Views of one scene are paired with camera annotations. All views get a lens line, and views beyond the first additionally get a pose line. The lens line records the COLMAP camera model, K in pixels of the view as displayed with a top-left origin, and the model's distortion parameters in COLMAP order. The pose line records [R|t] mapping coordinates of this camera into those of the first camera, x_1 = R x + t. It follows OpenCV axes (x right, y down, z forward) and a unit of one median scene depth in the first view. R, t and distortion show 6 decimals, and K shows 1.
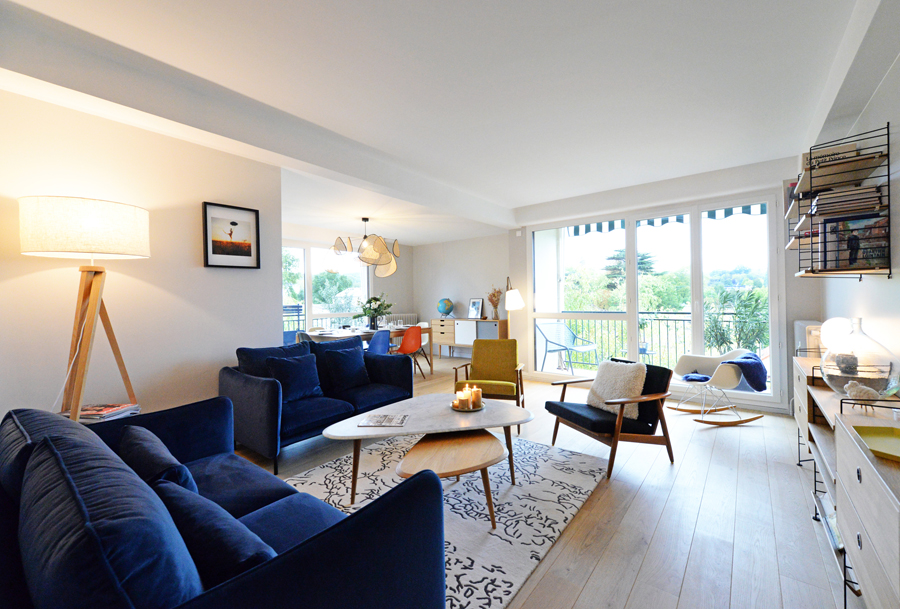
lens RADIAL K [[369.1, 0, 455.9], [0, 369.1, 302.7], [0, 0, 1]] dist [-0.003264, -0.000137]
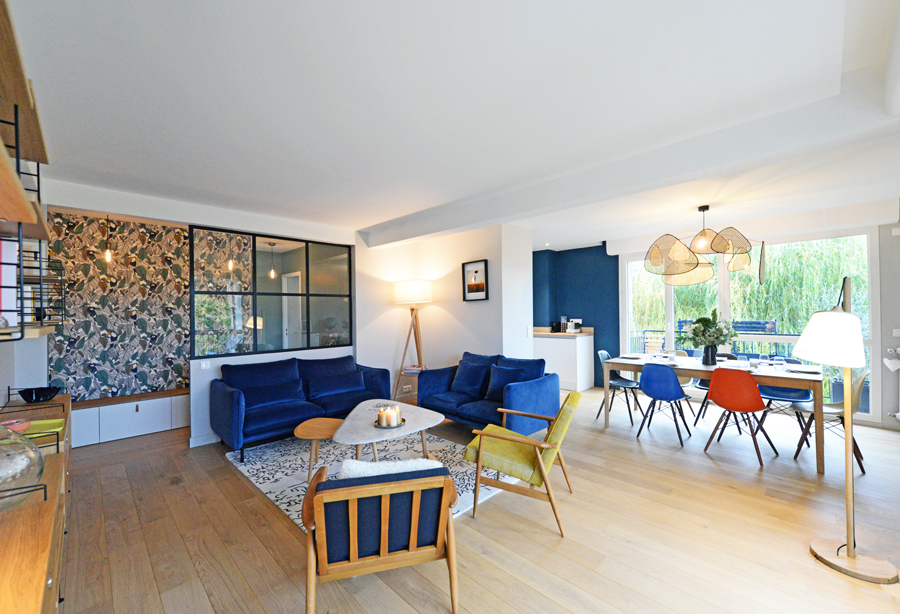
lens RADIAL K [[366.9, 0, 456.7], [0, 366.9, 309.0], [0, 0, 1]] dist [0.013574, -0.000076]
pose [[-0.116487, 0.010870, -0.993133, 0.976499], [0.005475, 0.999932, 0.010303, -0.077611], [0.993177, -0.004237, -0.116539, 1.135075]]
